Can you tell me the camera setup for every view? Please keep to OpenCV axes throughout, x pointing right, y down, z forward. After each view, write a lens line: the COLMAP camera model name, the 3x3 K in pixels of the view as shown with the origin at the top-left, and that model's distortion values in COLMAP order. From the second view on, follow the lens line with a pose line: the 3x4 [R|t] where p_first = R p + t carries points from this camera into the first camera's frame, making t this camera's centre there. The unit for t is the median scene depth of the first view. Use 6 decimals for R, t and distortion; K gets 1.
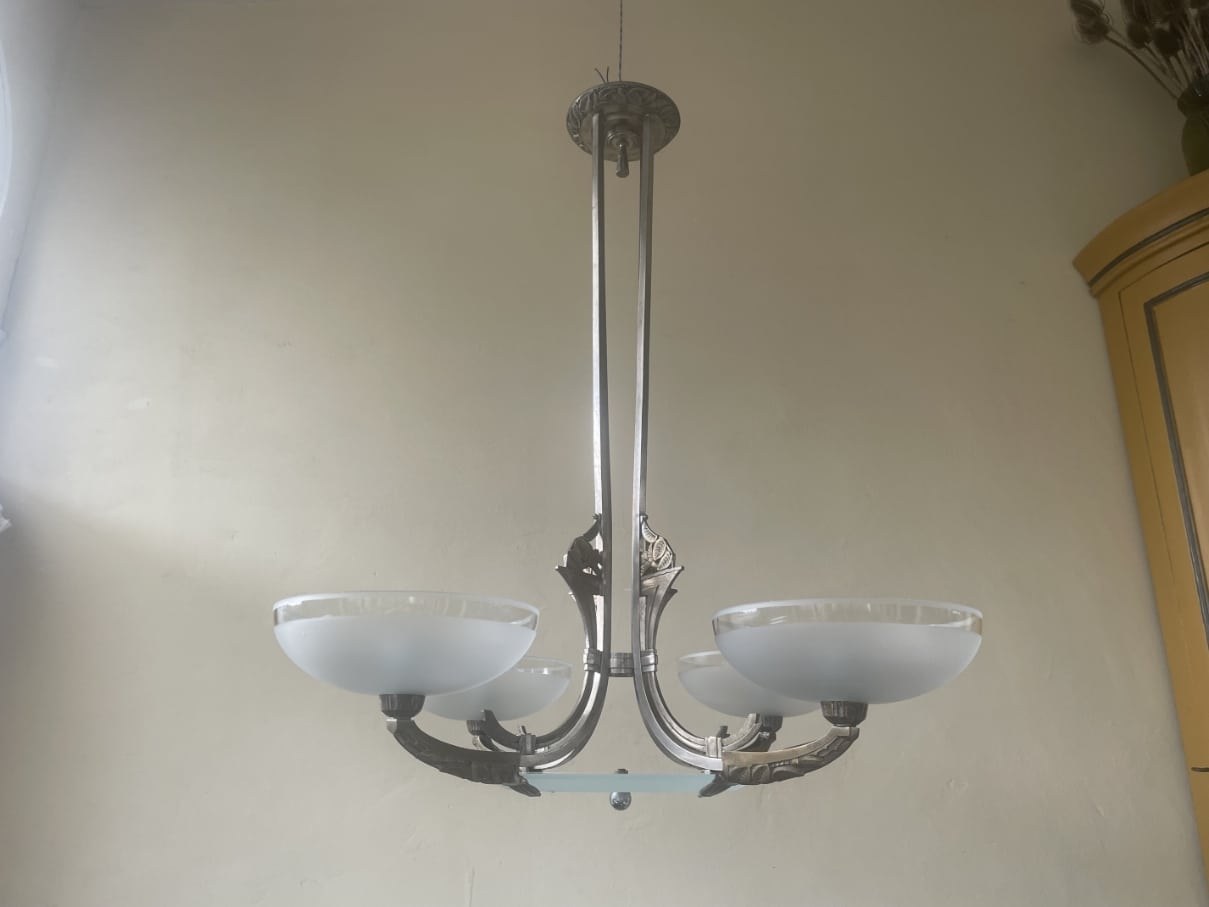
lens RADIAL K [[913.7, 0, 605.7], [0, 913.7, 455.8], [0, 0, 1]] dist [0.027960, -0.044398]
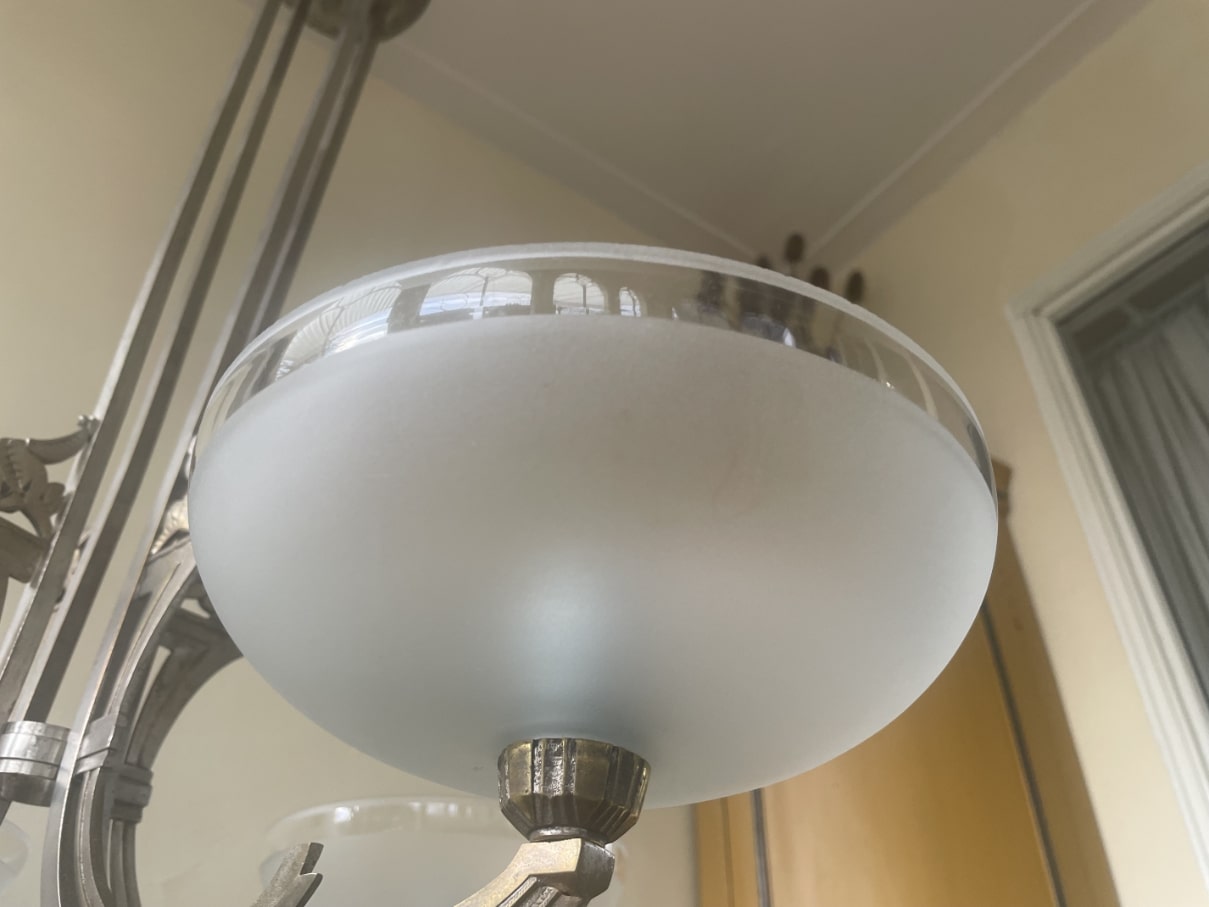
lens RADIAL K [[913.7, 0, 605.6], [0, 913.7, 447.4], [0, 0, 1]] dist [0.027960, -0.044398]
pose [[0.970438, 0.150864, 0.188386, 0.155574], [-0.077770, 0.934389, -0.347662, 0.216095], [-0.228475, 0.322734, 0.918500, 0.539670]]
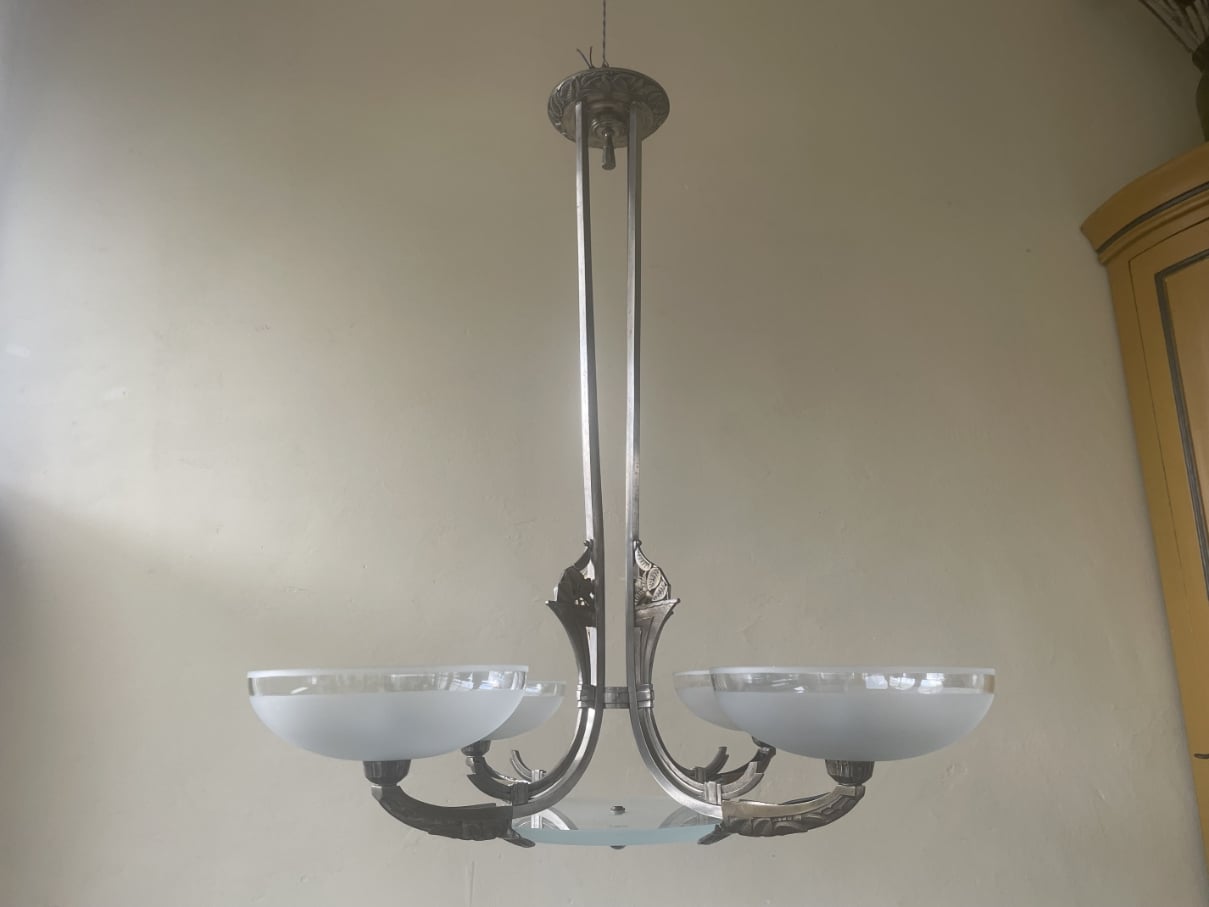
lens RADIAL K [[913.7, 0, 601.9], [0, 913.7, 450.3], [0, 0, 1]] dist [0.027960, -0.044398]
pose [[0.999816, -0.019147, 0.001466, 0.005375], [0.019007, 0.997594, 0.066667, -0.094979], [-0.002739, -0.066627, 0.997774, 0.052135]]
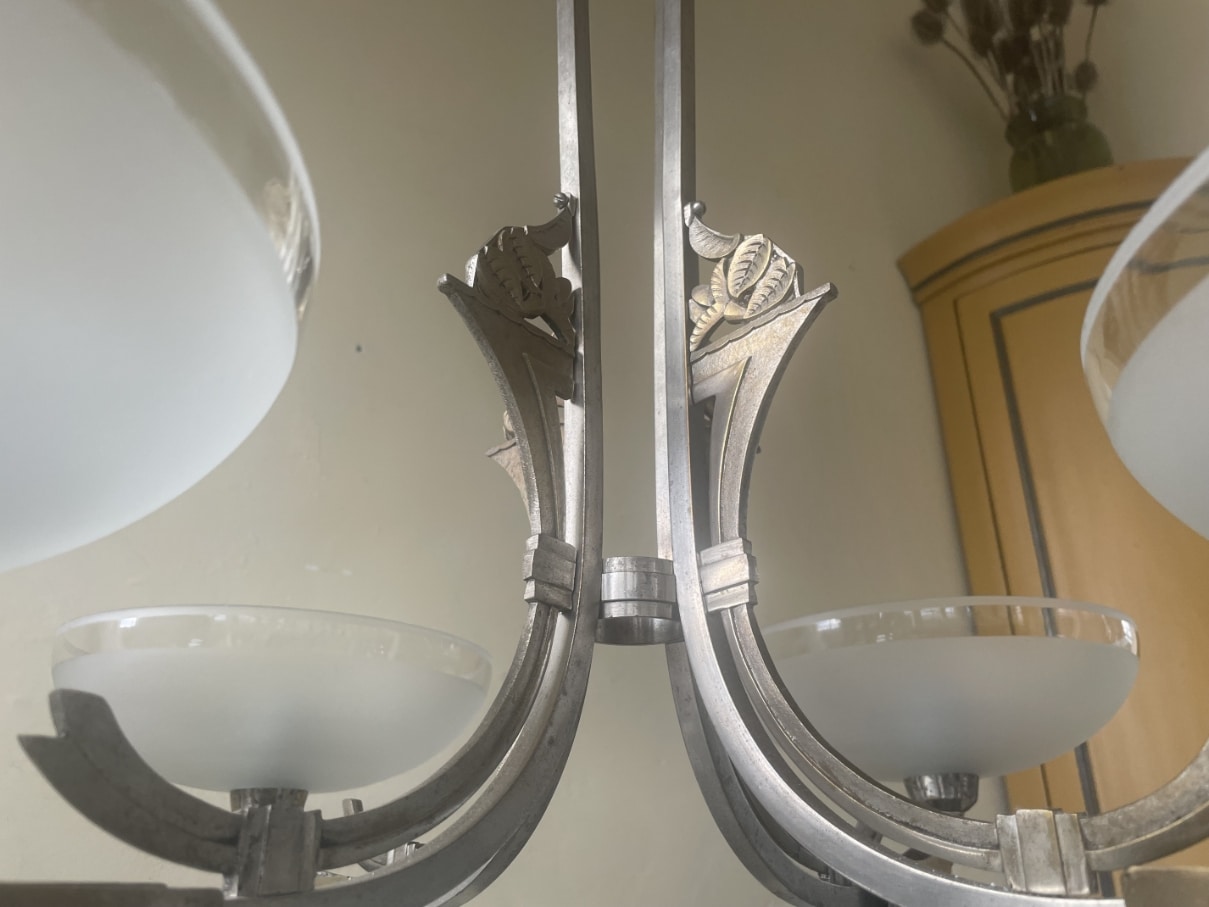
lens RADIAL K [[913.7, 0, 608.8], [0, 913.7, 482.5], [0, 0, 1]] dist [0.027960, -0.044398]
pose [[0.996620, 0.022140, 0.079107, -0.019052], [-0.015654, 0.996535, -0.081686, 0.208465], [-0.080641, 0.080172, 0.993514, 0.654722]]
